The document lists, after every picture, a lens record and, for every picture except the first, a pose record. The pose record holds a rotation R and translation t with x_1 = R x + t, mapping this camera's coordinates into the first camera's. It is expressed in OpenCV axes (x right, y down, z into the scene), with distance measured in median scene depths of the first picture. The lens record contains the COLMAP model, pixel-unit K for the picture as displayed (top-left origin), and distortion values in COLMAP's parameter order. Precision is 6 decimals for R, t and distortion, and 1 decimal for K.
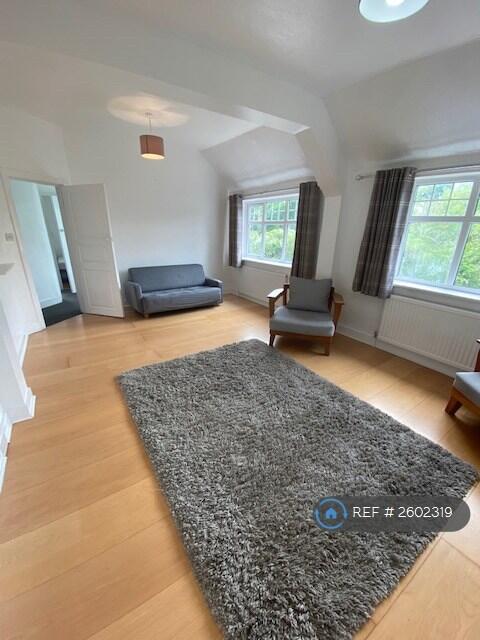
lens RADIAL K [[261.7, 0, 241.2], [0, 261.7, 323.1], [0, 0, 1]] dist [0.001326, -0.000006]
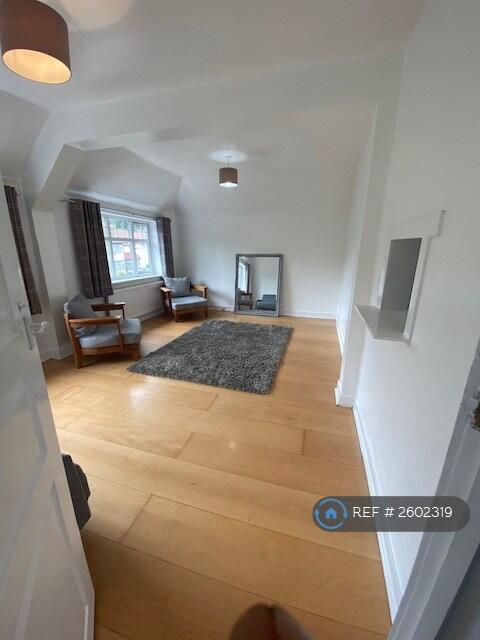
lens RADIAL K [[261.7, 0, 241.2], [0, 261.7, 323.1], [0, 0, 1]] dist [0.001326, -0.000006]
pose [[-0.640662, -0.245528, 0.727508, -1.116834], [0.240537, 0.835622, 0.493839, -0.578712], [-0.729174, 0.491377, -0.476293, 1.469186]]
